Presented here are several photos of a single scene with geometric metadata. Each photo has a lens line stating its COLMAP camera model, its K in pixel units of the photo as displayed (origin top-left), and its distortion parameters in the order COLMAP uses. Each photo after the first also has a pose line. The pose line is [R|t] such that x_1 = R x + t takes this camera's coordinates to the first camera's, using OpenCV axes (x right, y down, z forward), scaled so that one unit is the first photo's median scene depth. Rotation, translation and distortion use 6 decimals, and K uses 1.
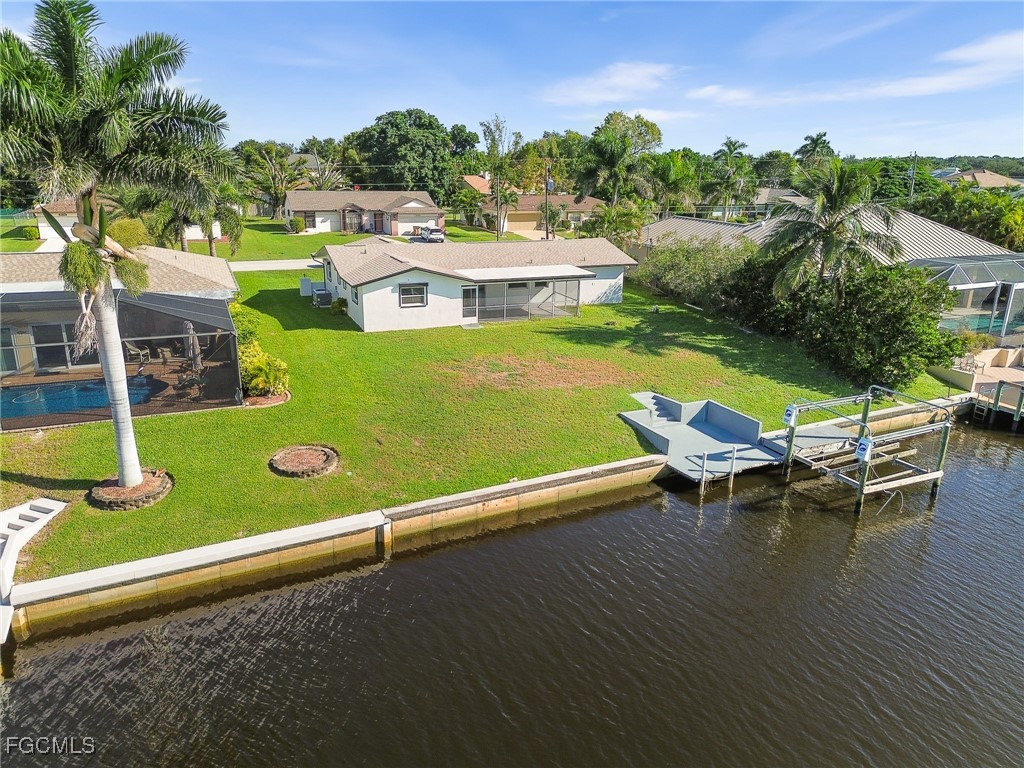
lens RADIAL K [[728.0, 0, 507.4], [0, 728.0, 381.9], [0, 0, 1]] dist [0.052149, -0.040854]
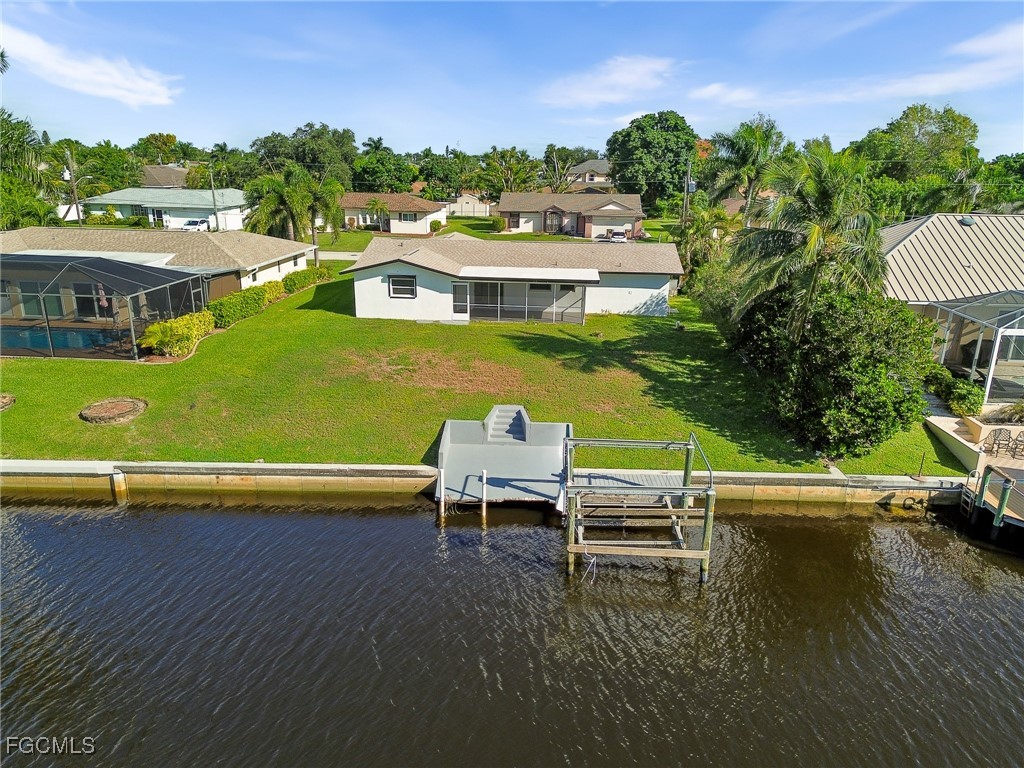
lens RADIAL K [[728.0, 0, 509.8], [0, 728.0, 386.7], [0, 0, 1]] dist [0.052149, -0.040854]
pose [[0.886277, 0.134136, -0.443308, 0.493953], [-0.136146, 0.990308, 0.027458, -0.028218], [0.442694, 0.036020, 0.895949, 0.153402]]
